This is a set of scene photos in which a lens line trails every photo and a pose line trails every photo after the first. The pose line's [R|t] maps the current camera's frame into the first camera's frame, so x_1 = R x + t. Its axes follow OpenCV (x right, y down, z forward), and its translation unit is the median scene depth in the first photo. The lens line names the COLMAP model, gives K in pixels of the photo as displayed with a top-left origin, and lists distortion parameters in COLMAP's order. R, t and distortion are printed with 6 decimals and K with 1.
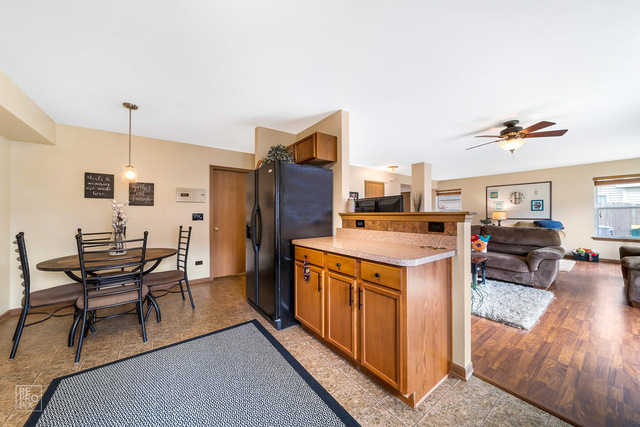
lens RADIAL K [[228.4, 0, 323.1], [0, 228.4, 212.4], [0, 0, 1]] dist [-0.001326, -0.000499]
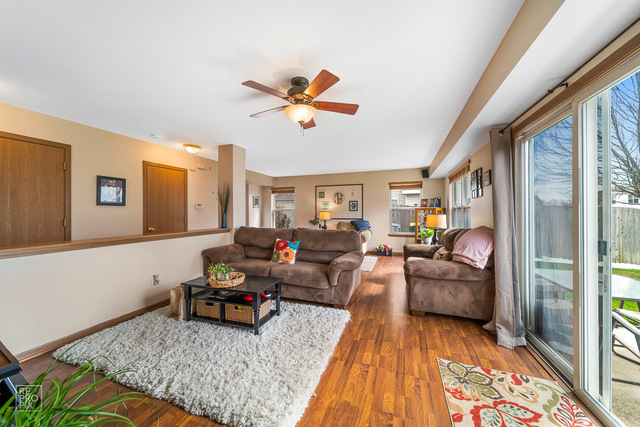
lens RADIAL K [[228.4, 0, 323.1], [0, 228.4, 212.4], [0, 0, 1]] dist [-0.001326, -0.000499]
pose [[0.838661, 0.004651, 0.544634, 0.396335], [-0.006822, 0.999975, 0.001967, -0.003325], [-0.544611, -0.005365, 0.838672, 0.303240]]
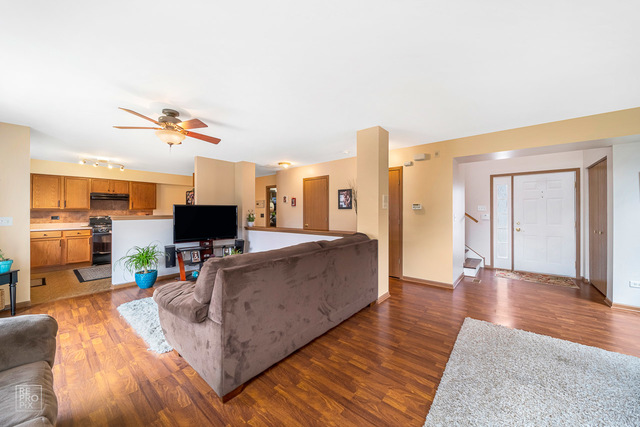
lens RADIAL K [[228.4, 0, 323.1], [0, 228.4, 212.4], [0, 0, 1]] dist [-0.001326, -0.000499]
pose [[0.235469, 0.005613, -0.971866, 1.401370], [0.011045, 0.999903, 0.008451, -0.015951], [0.971819, -0.012724, 0.235385, 1.058468]]
